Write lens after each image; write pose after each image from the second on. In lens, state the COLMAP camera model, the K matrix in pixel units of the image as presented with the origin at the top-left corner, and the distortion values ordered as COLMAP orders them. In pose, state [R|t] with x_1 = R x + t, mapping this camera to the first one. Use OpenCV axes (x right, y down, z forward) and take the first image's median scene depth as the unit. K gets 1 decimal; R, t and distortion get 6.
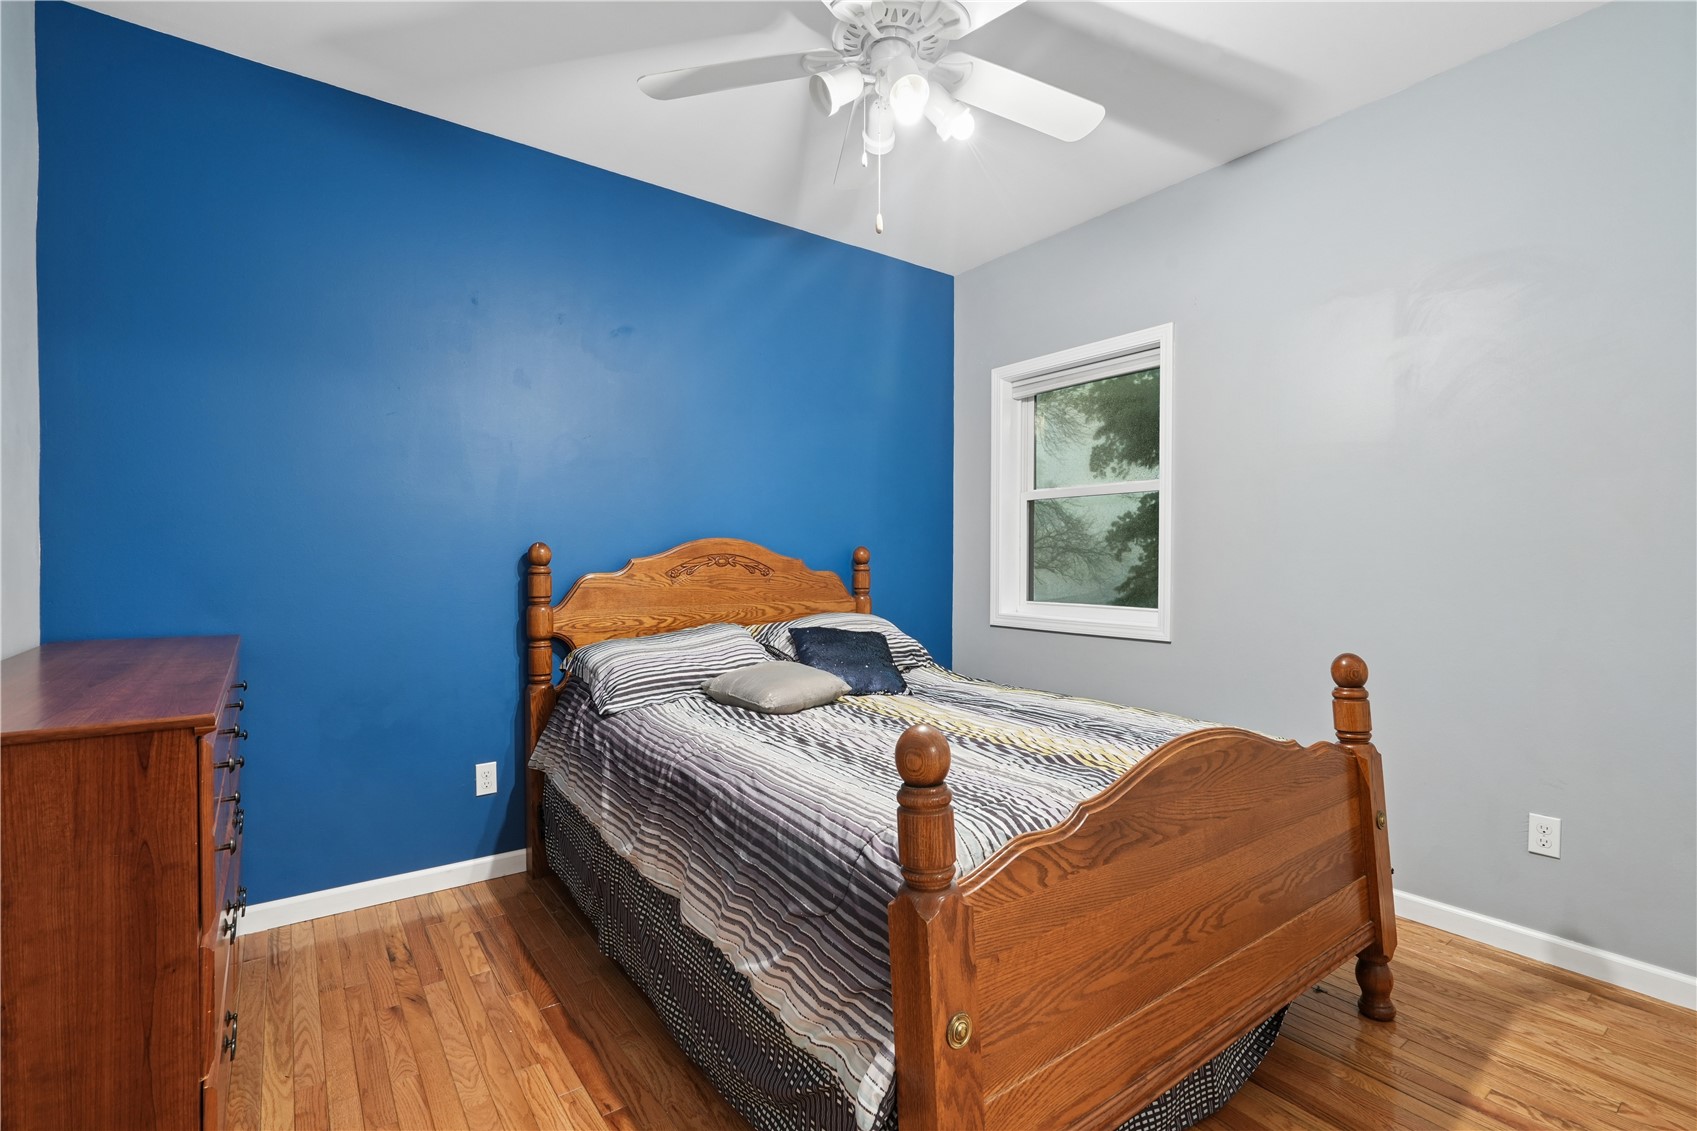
lens RADIAL K [[768.8, 0, 839.6], [0, 768.8, 567.5], [0, 0, 1]] dist [-0.000963, 0.000786]
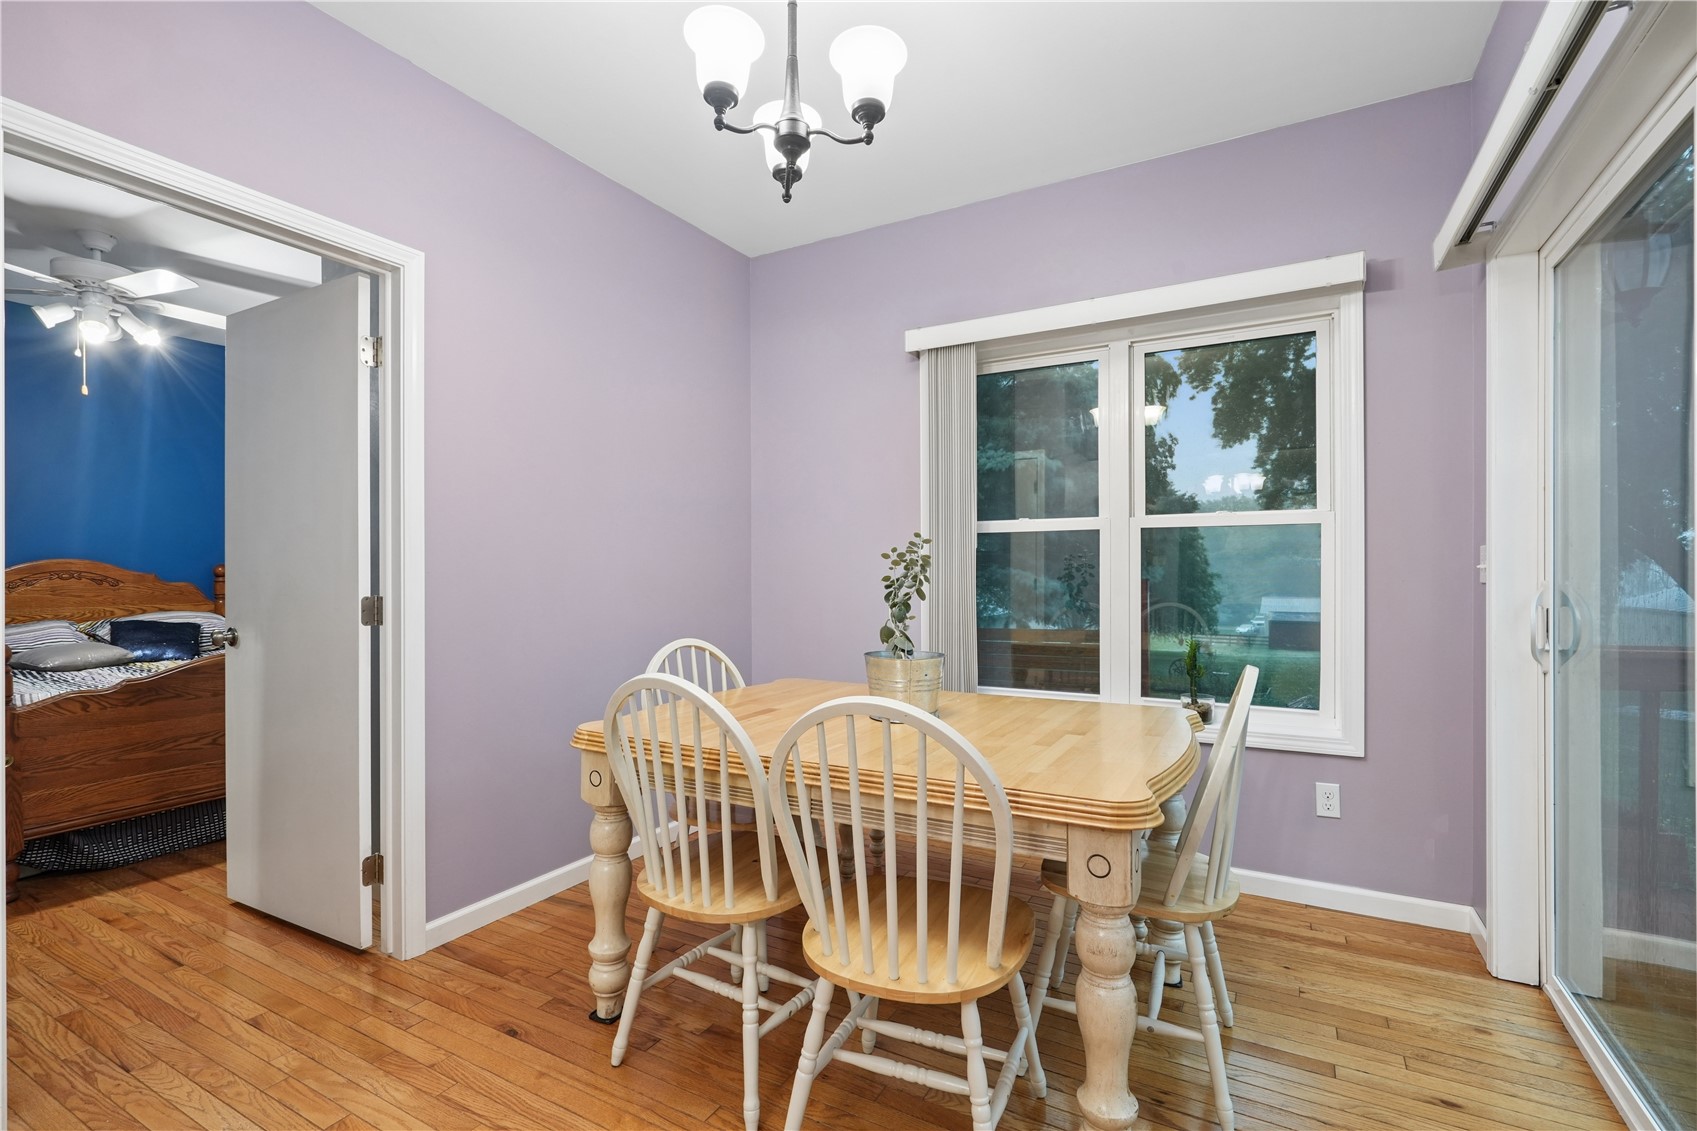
lens RADIAL K [[768.8, 0, 839.6], [0, 768.8, 567.5], [0, 0, 1]] dist [-0.000963, 0.000786]
pose [[0.912596, -0.007435, 0.408795, 0.588717], [0.014335, 0.999802, -0.013818, 0.016552], [-0.408611, 0.018470, 0.912522, -0.873259]]
